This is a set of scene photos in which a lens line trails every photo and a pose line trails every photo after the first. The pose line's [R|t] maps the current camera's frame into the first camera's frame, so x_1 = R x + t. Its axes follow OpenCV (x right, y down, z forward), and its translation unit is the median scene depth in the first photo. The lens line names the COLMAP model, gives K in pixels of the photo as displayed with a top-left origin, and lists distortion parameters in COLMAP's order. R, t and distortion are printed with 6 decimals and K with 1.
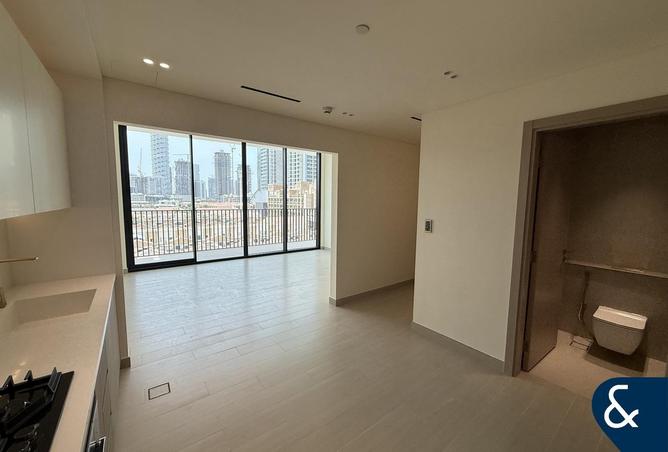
lens RADIAL K [[266.8, 0, 334.4], [0, 266.8, 220.7], [0, 0, 1]] dist [0.000072, -0.000019]
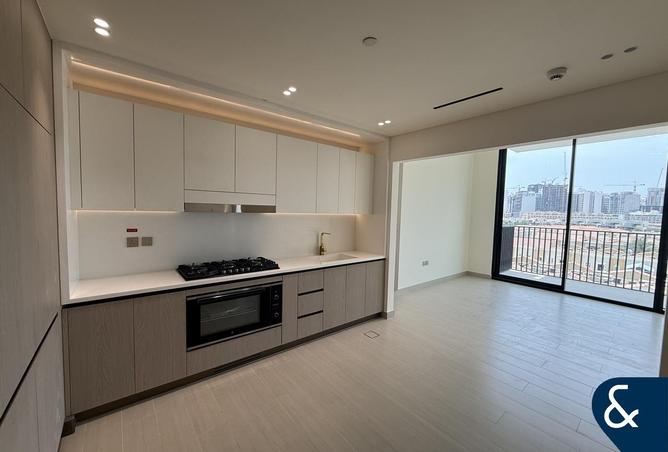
lens RADIAL K [[266.8, 0, 335.5], [0, 266.8, 228.6], [0, 0, 1]] dist [0.000072, -0.000019]
pose [[0.029697, 0.064422, -0.997481, 0.298707], [-0.109331, 0.992143, 0.060822, -0.014039], [0.993562, 0.107249, 0.036507, 0.237535]]
